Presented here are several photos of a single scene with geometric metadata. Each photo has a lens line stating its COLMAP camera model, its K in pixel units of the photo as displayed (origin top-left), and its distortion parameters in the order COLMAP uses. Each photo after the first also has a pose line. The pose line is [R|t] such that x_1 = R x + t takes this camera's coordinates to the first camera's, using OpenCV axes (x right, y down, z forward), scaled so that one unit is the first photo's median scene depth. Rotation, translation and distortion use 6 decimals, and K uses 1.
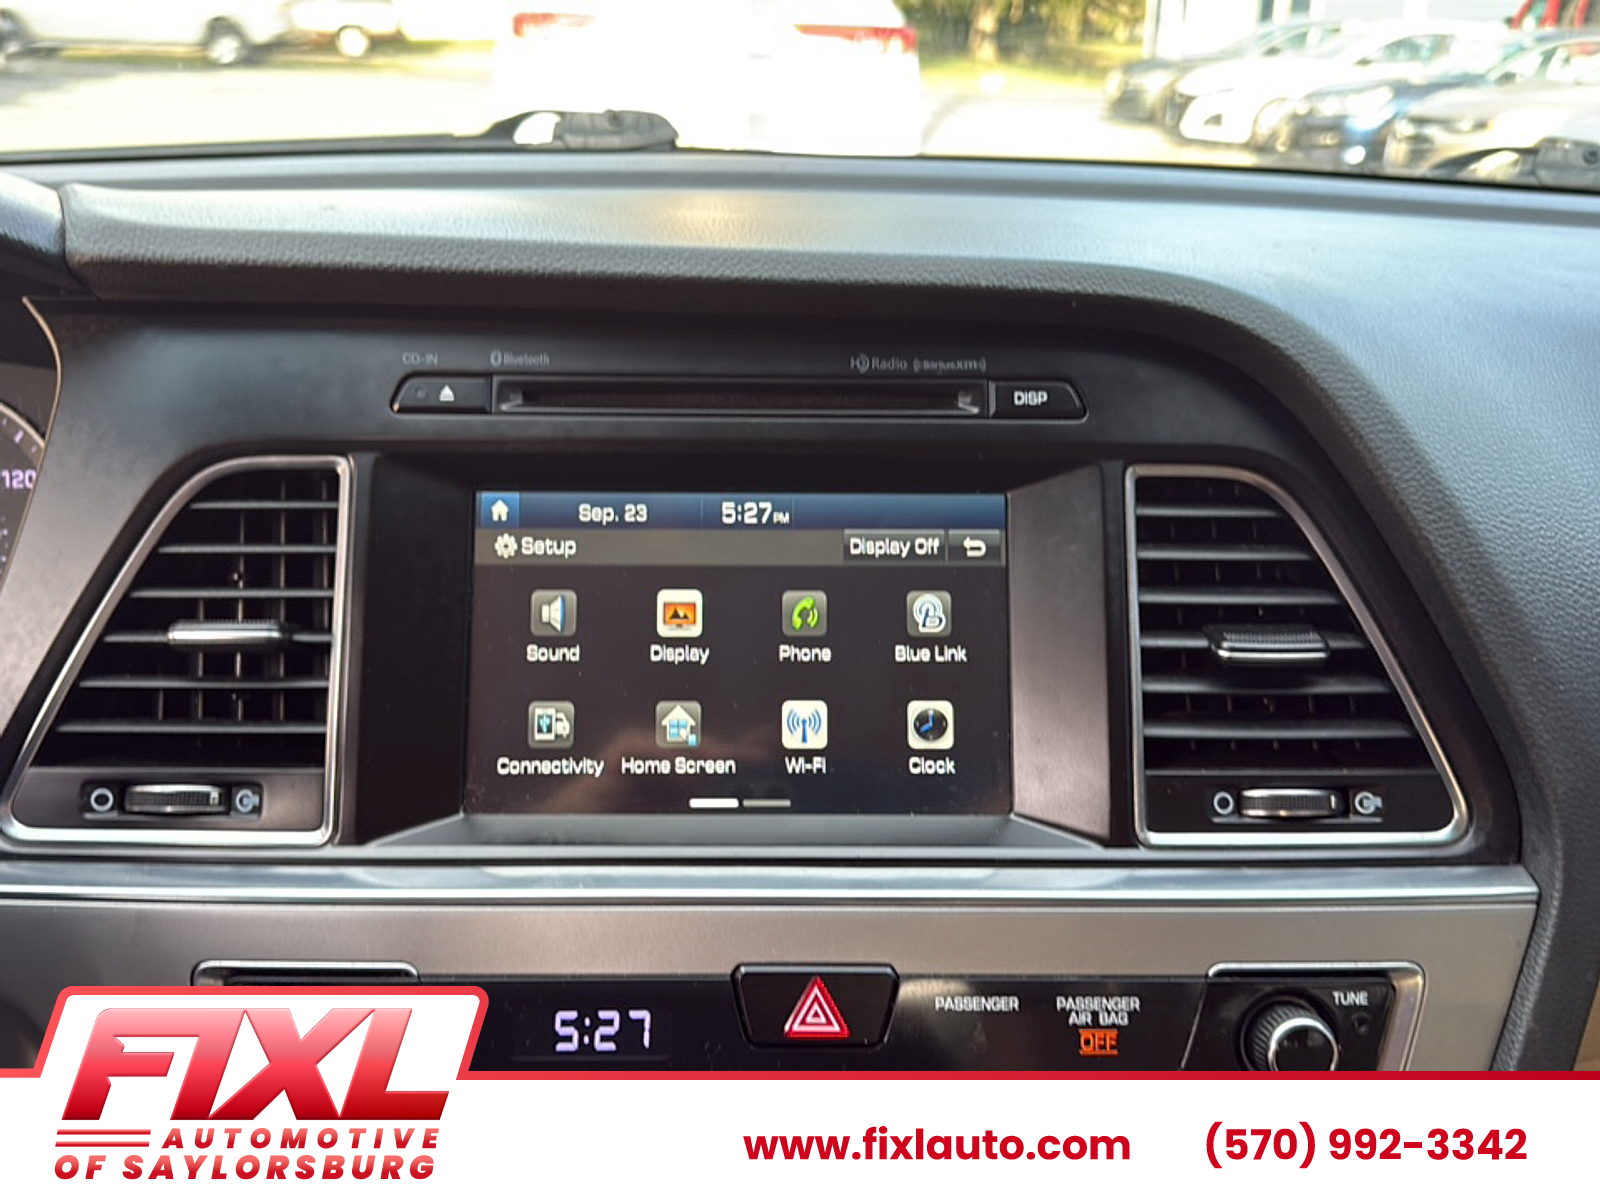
lens RADIAL K [[1463.6, 0, 800.0], [0, 1463.6, 600.0], [0, 0, 1]] dist [0.174892, -0.443536]
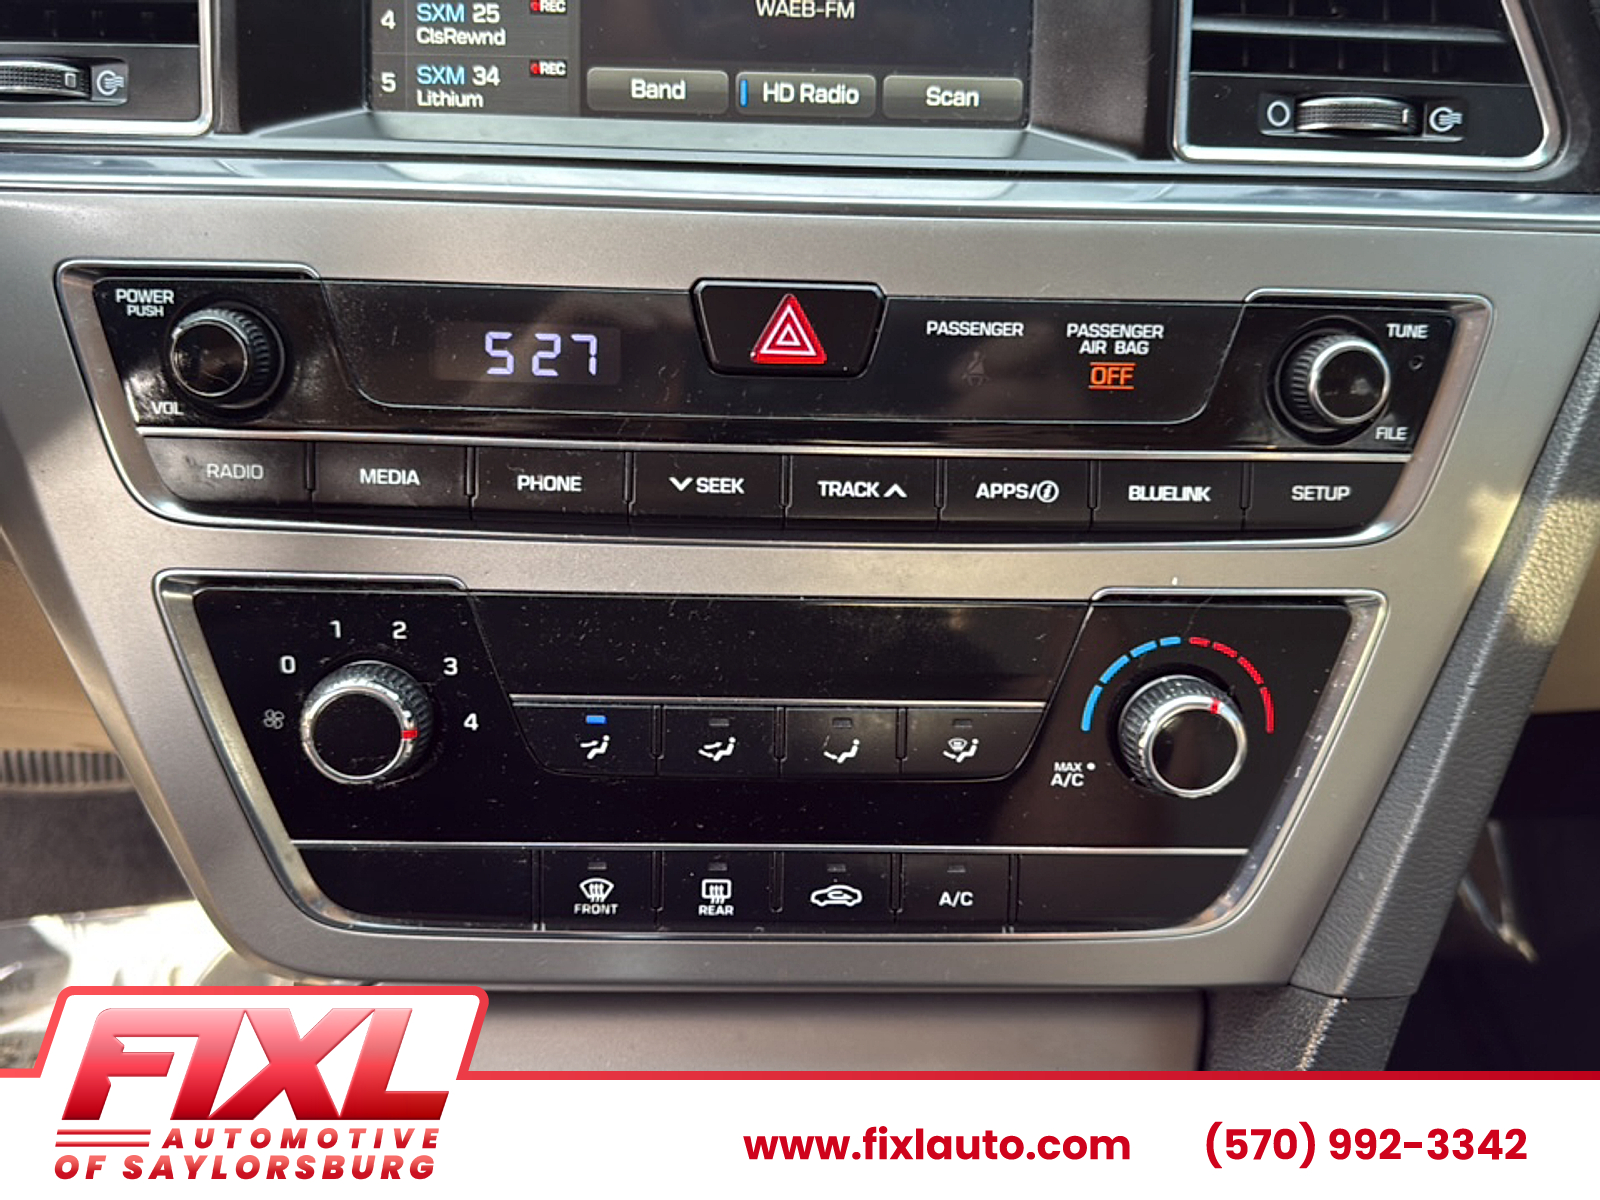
lens RADIAL K [[1463.6, 0, 800.0], [0, 1463.6, 600.0], [0, 0, 1]] dist [0.174892, -0.443536]
pose [[0.999779, 0.015536, 0.014190, 0.007192], [-0.018392, 0.972859, 0.230667, 0.213828], [-0.010221, -0.230877, 0.972929, 0.119337]]
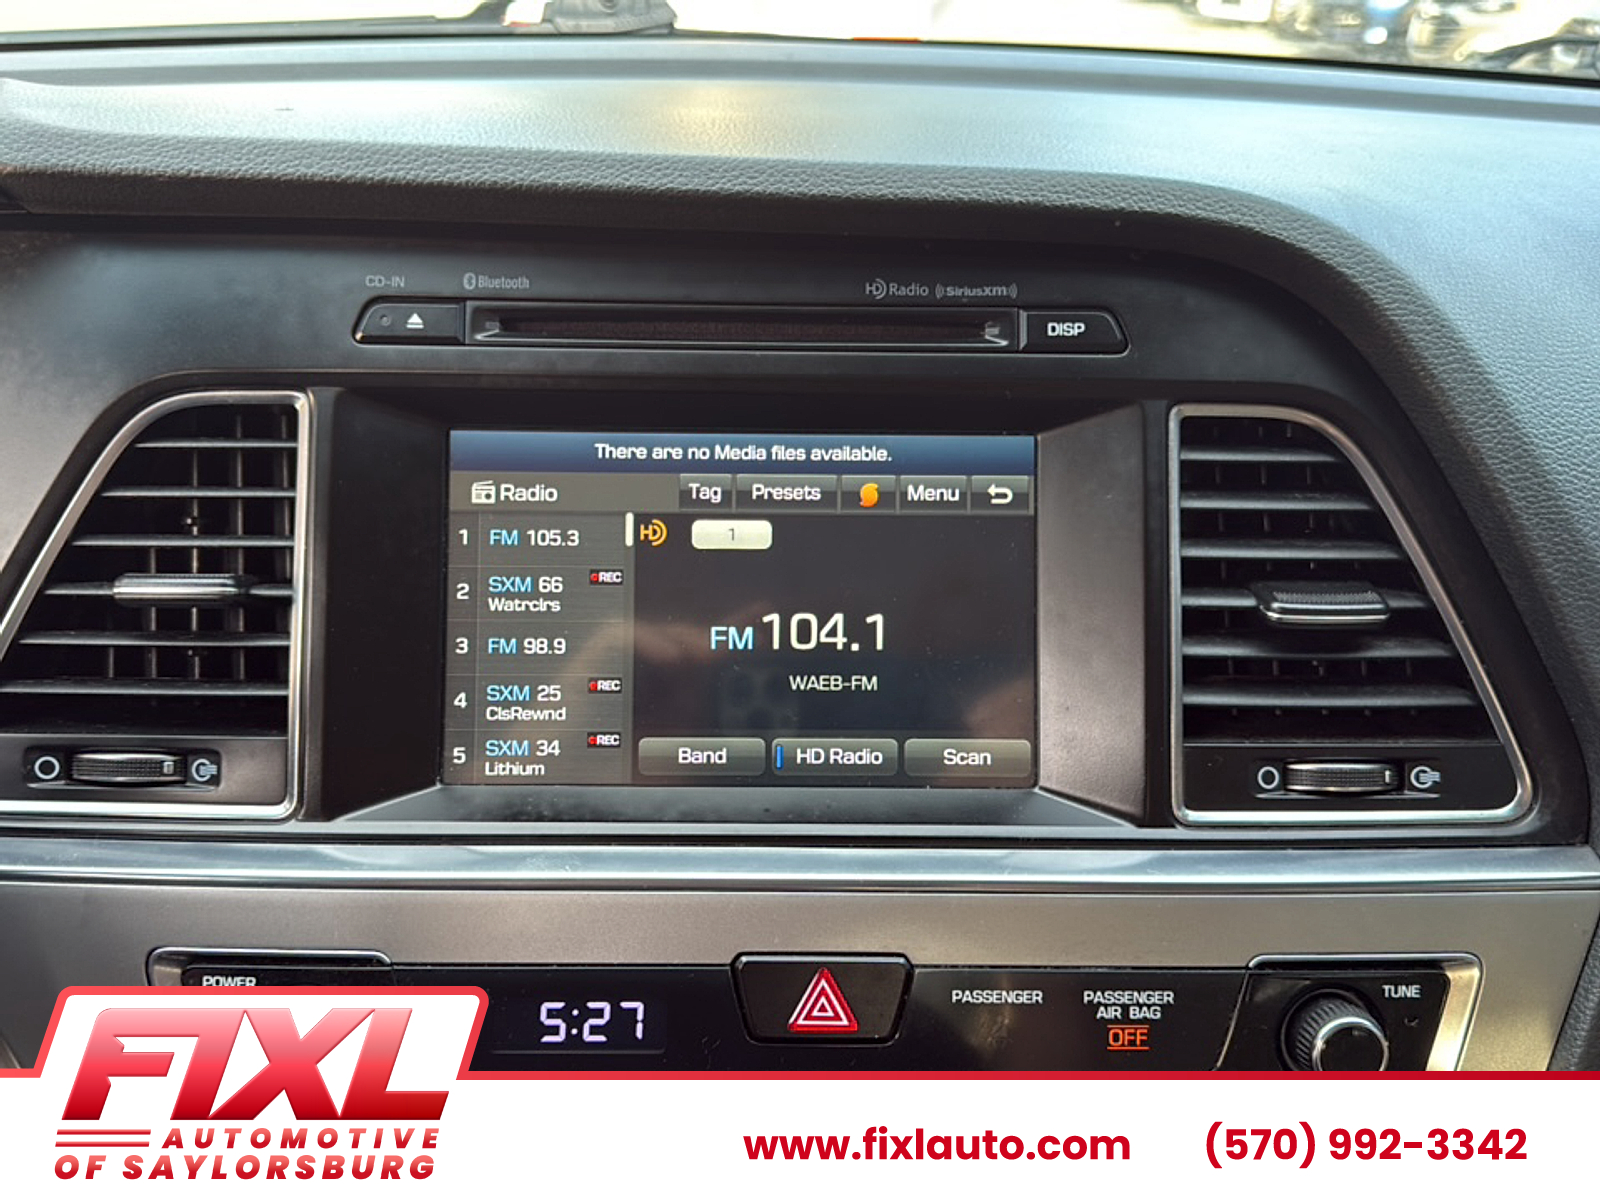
lens RADIAL K [[1463.6, 0, 800.0], [0, 1463.6, 600.0], [0, 0, 1]] dist [0.174892, -0.443536]
pose [[0.999984, 0.005324, -0.001719, -0.002943], [-0.005181, 0.997230, 0.074204, -0.038893], [0.002110, -0.074194, 0.997242, 0.090866]]
